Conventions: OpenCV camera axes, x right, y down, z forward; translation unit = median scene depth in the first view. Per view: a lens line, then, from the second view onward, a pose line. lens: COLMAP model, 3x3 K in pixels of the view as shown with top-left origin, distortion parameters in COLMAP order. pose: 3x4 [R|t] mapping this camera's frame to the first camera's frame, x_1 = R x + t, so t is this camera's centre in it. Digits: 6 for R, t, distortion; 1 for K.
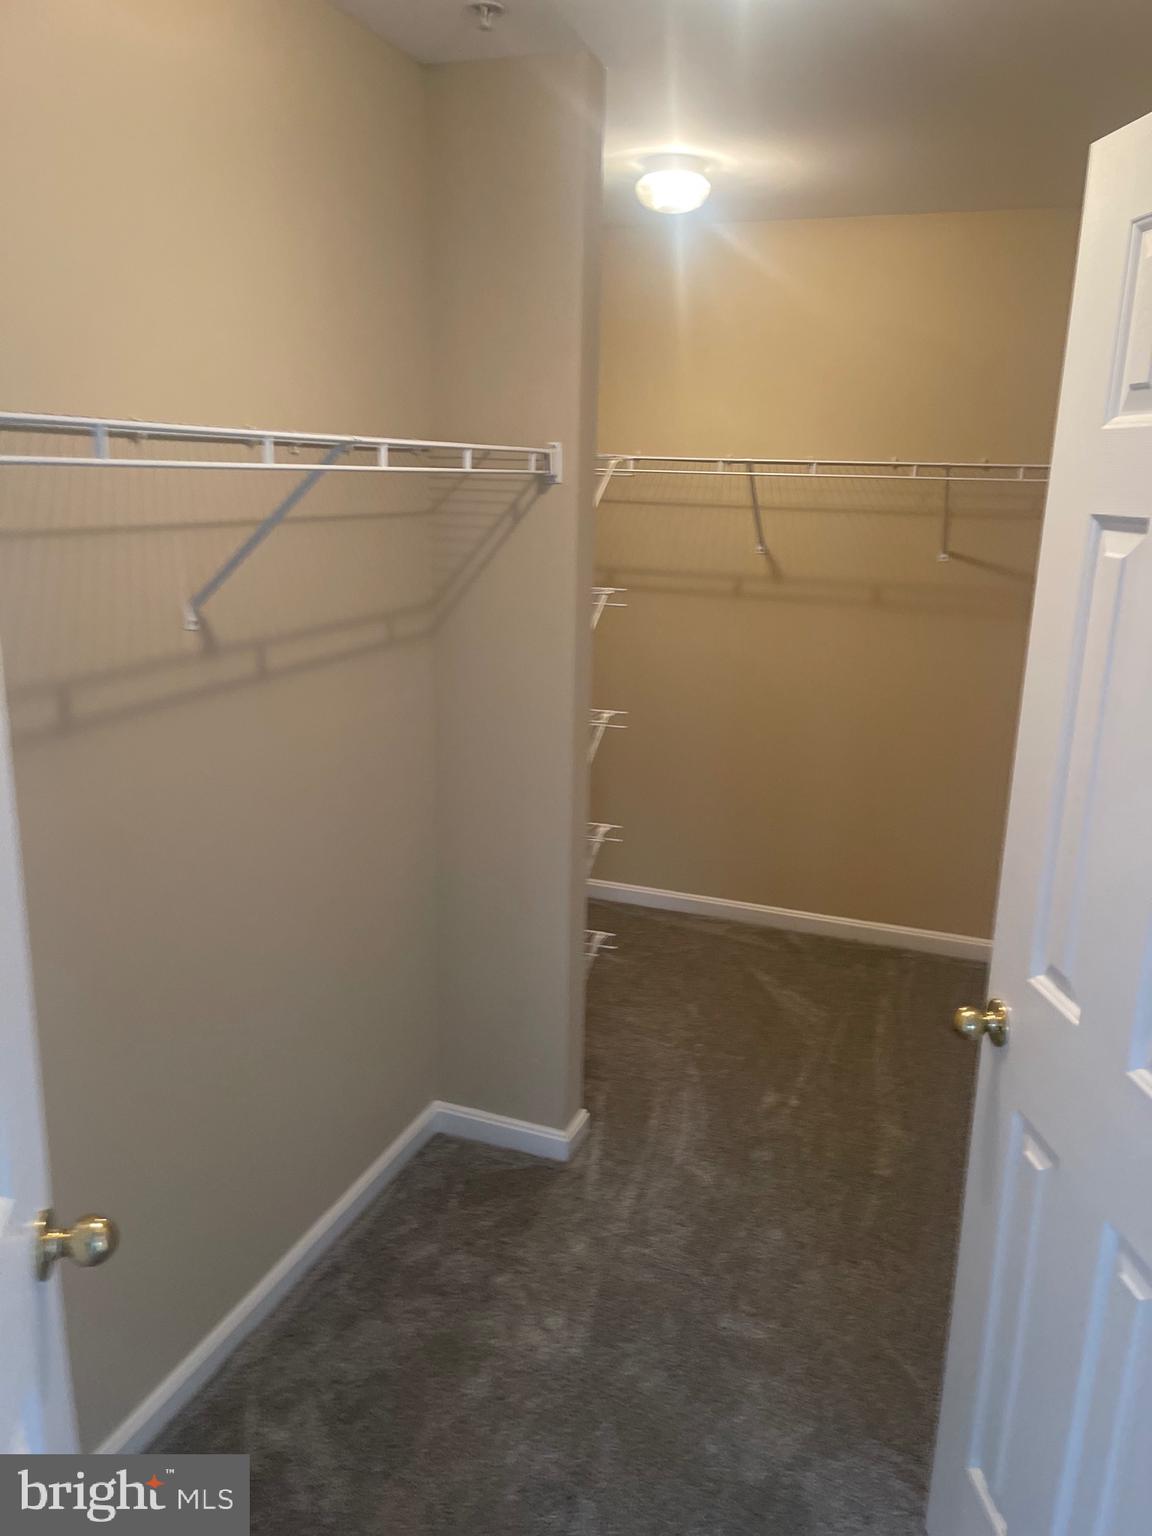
lens RADIAL K [[1151.7, 0, 630.6], [0, 1151.7, 756.3], [0, 0, 1]] dist [0.003512, 0.004960]
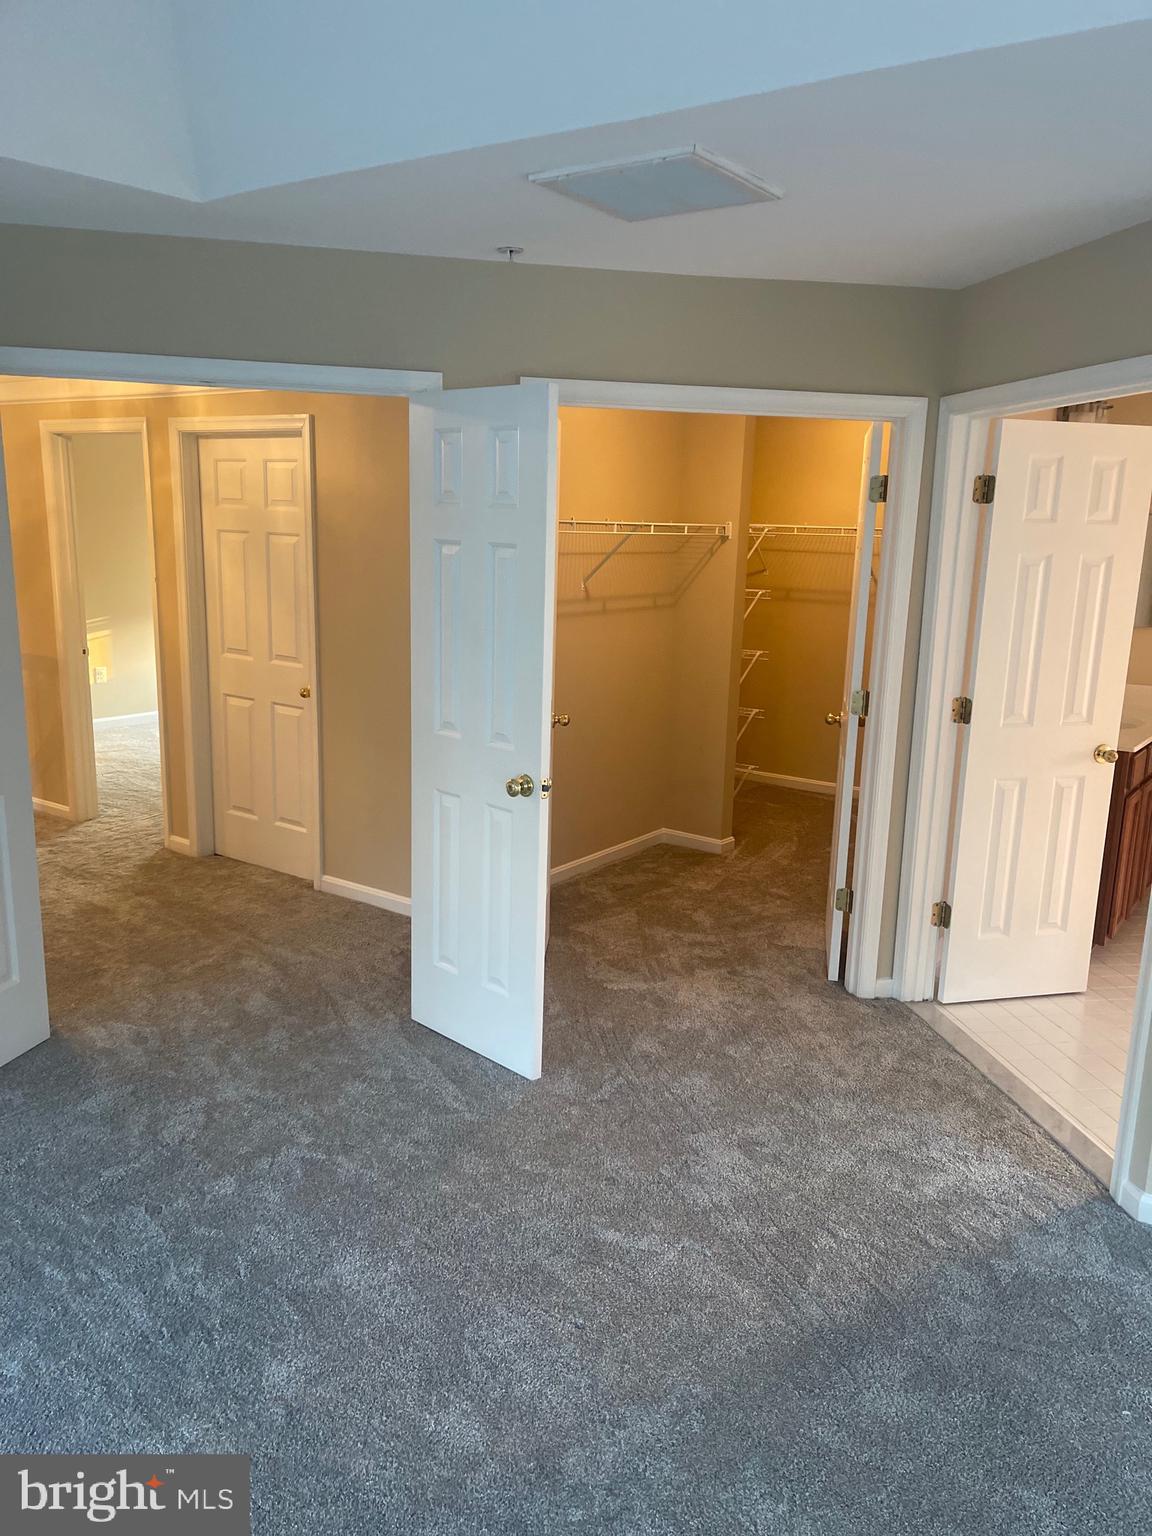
lens RADIAL K [[1151.7, 0, 573.5], [0, 1151.7, 768.6], [0, 0, 1]] dist [0.003512, 0.004960]
pose [[0.954263, 0.054740, -0.293915, 0.381092], [-0.066943, 0.997256, -0.031610, 0.351732], [0.291378, 0.049840, 0.955309, -1.419915]]
